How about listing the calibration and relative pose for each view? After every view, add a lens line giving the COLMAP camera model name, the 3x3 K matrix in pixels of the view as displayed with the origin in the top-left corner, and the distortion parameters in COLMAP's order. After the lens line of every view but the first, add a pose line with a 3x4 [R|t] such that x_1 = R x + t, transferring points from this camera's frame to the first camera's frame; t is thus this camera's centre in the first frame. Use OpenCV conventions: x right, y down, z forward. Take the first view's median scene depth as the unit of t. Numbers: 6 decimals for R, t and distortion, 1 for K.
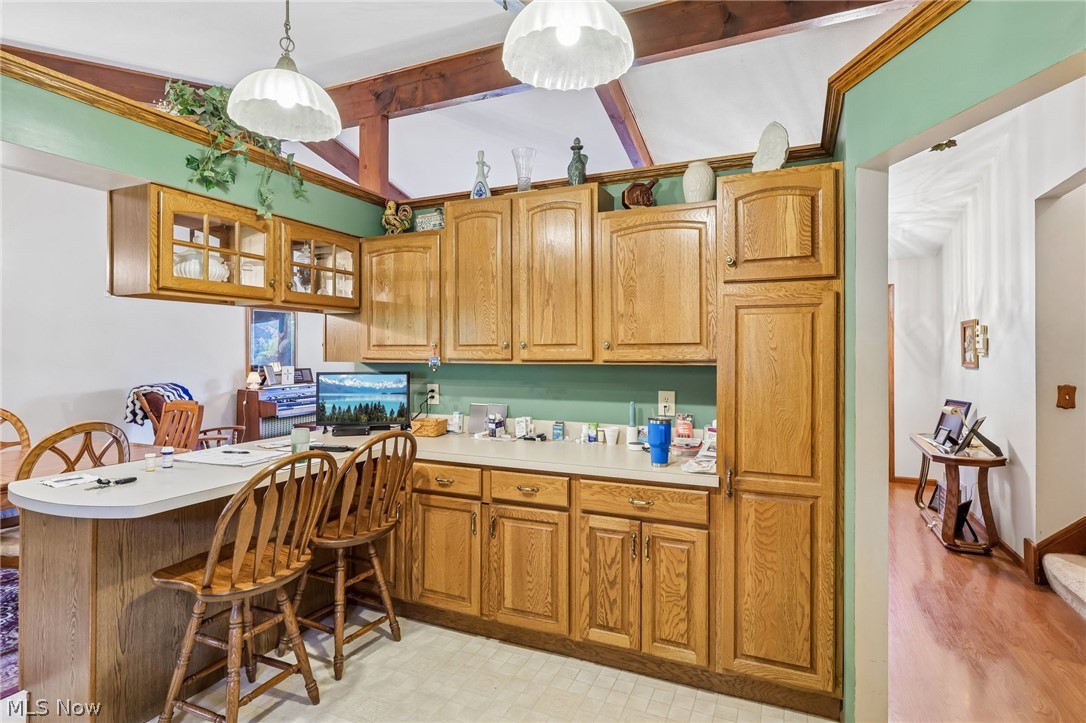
lens RADIAL K [[554.2, 0, 539.5], [0, 554.2, 349.5], [0, 0, 1]] dist [0.001590, 0.000147]
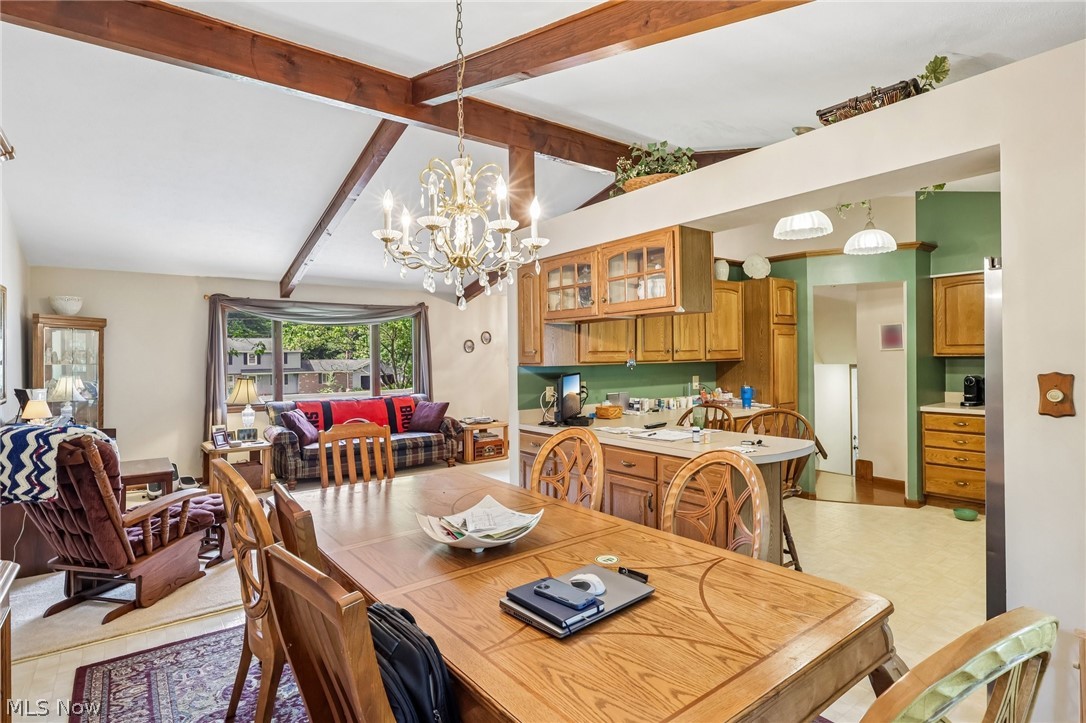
lens RADIAL K [[551.9, 0, 543.0], [0, 551.9, 361.5], [0, 0, 1]] dist [-0.000095, -0.000268]
pose [[0.474343, -0.015190, 0.880209, -1.634237], [0.014224, 0.999853, 0.009590, 0.001612], [-0.880225, 0.007971, 0.474490, 0.566713]]
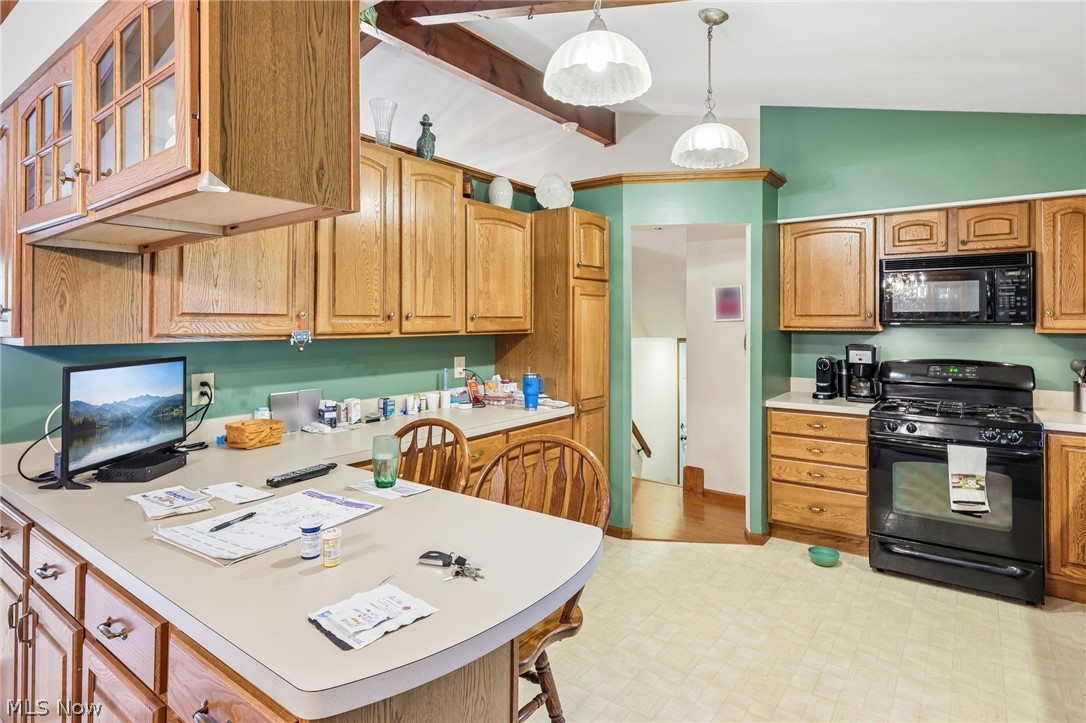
lens RADIAL K [[574.8, 0, 544.6], [0, 574.8, 323.8], [0, 0, 1]] dist [0.000145, -0.000045]
pose [[0.212751, -0.002340, 0.977104, -0.920805], [-0.000789, 0.999996, 0.002567, 0.001515], [-0.977106, -0.001317, 0.212748, 0.558296]]
